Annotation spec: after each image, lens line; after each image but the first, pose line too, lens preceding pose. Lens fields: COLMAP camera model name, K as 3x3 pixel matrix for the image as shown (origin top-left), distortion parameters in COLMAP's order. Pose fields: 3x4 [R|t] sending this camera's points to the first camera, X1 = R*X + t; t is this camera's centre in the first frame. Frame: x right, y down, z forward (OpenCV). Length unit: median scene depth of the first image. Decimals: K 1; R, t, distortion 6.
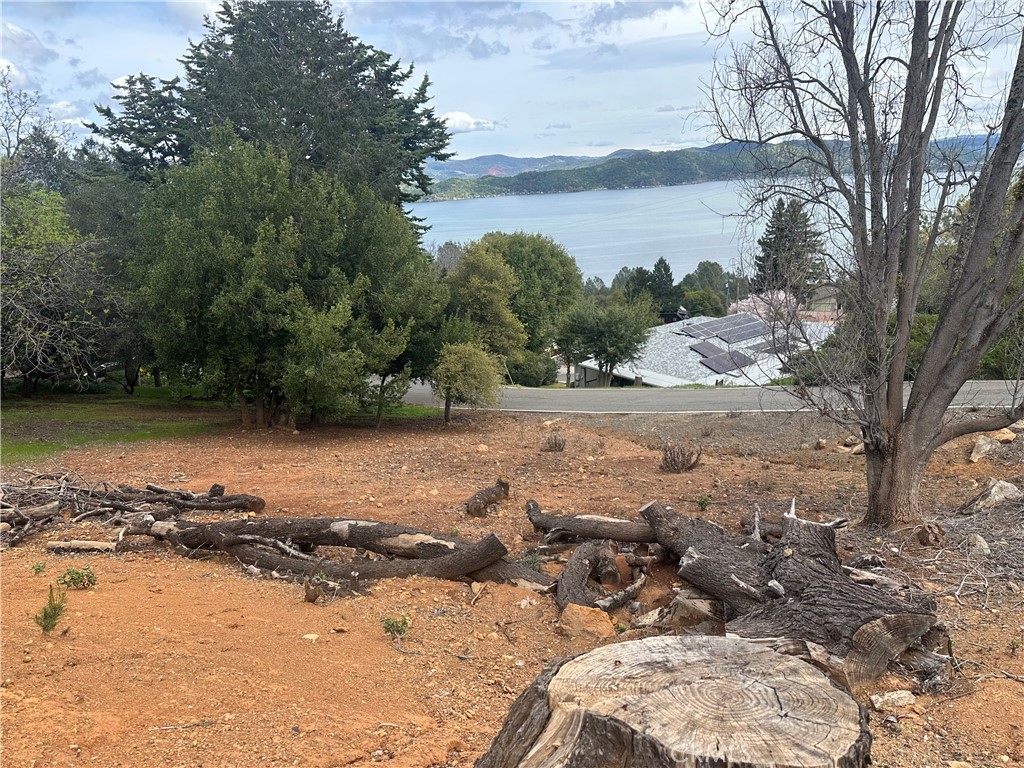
lens RADIAL K [[712.1, 0, 514.5], [0, 712.1, 376.9], [0, 0, 1]] dist [0.092841, -0.128949]
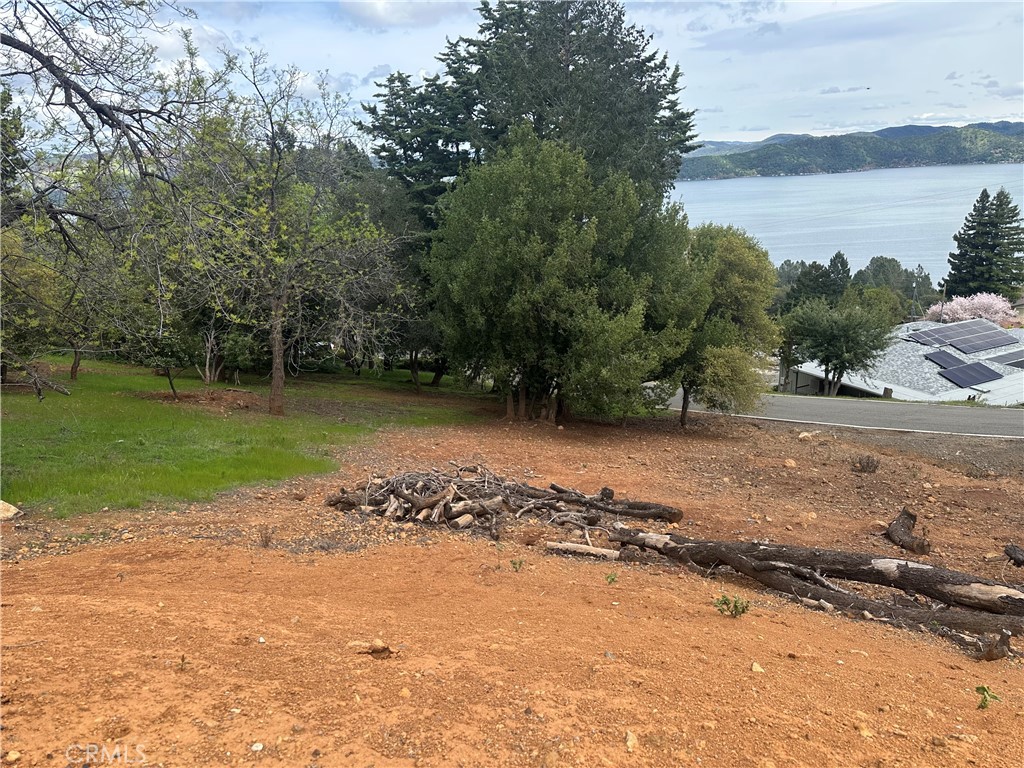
lens RADIAL K [[713.0, 0, 512.0], [0, 713.0, 384.0], [0, 0, 1]] dist [0.106549, -0.123796]
pose [[0.980590, 0.057519, -0.187443, -0.161149], [-0.053059, 0.998178, 0.028730, -0.008829], [0.188754, -0.018226, 0.981855, -0.008059]]
